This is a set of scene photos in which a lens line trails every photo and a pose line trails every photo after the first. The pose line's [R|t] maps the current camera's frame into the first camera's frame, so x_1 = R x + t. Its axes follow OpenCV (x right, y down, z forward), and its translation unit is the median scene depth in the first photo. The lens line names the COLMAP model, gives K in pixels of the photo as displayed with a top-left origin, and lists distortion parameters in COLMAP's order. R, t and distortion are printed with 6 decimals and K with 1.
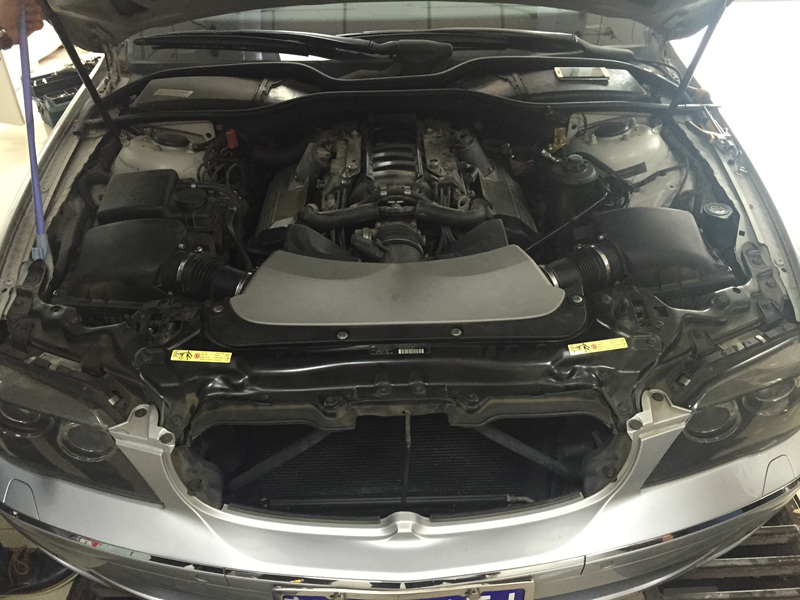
lens RADIAL K [[679.7, 0, 400.0], [0, 679.7, 300.0], [0, 0, 1]] dist [0.075081, -0.104463]
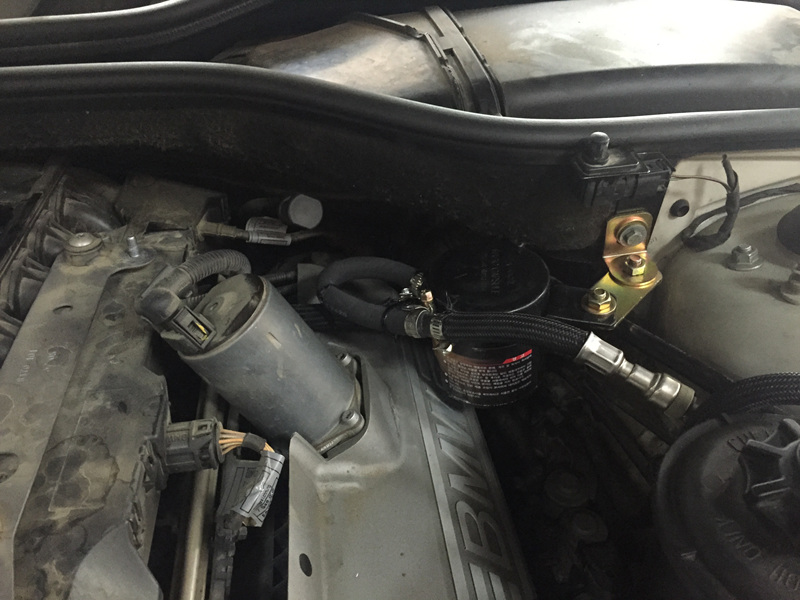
lens RADIAL K [[679.7, 0, 400.0], [0, 679.7, 300.0], [0, 0, 1]] dist [0.075081, -0.104463]
pose [[0.993885, -0.046143, 0.100321, 0.124776], [0.047947, 0.998727, -0.015641, -0.221173], [-0.099472, 0.020356, 0.994832, 0.762230]]
